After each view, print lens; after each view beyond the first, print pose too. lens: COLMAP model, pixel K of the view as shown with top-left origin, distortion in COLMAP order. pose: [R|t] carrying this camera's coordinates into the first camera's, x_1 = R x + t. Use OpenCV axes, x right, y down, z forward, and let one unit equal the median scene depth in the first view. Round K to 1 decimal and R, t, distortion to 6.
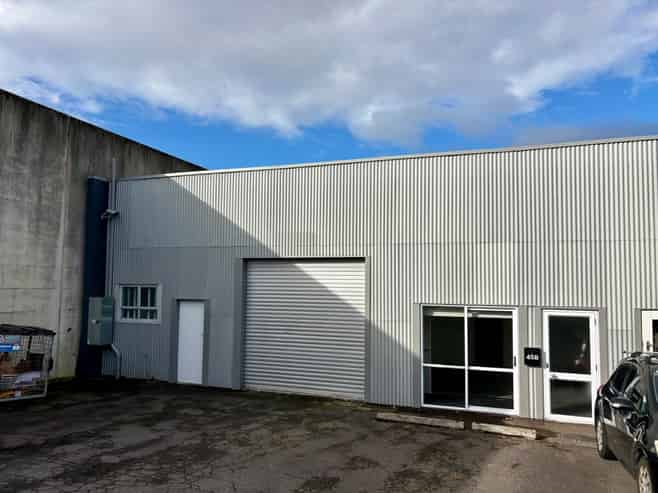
lens RADIAL K [[500.6, 0, 329.0], [0, 500.6, 246.5], [0, 0, 1]] dist [0.005211, 0.001054]
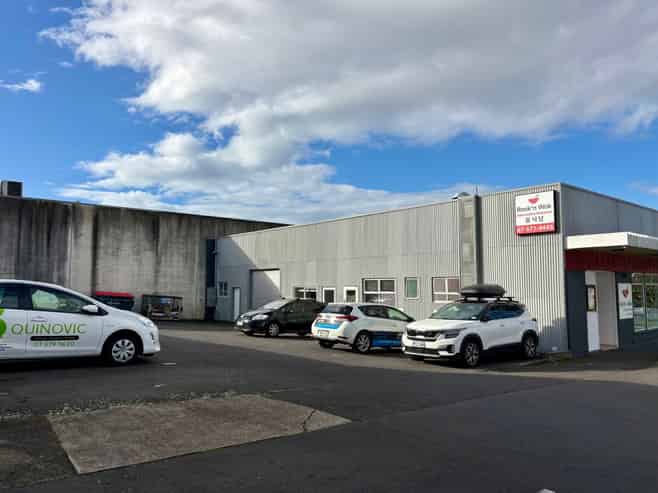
lens RADIAL K [[500.6, 0, 329.0], [0, 500.6, 246.5], [0, 0, 1]] dist [0.005211, 0.001054]
pose [[0.862803, -0.056419, -0.502382, 1.483781], [0.051077, 0.998397, -0.024402, -0.010493], [0.502953, -0.004606, 0.864302, -0.957273]]
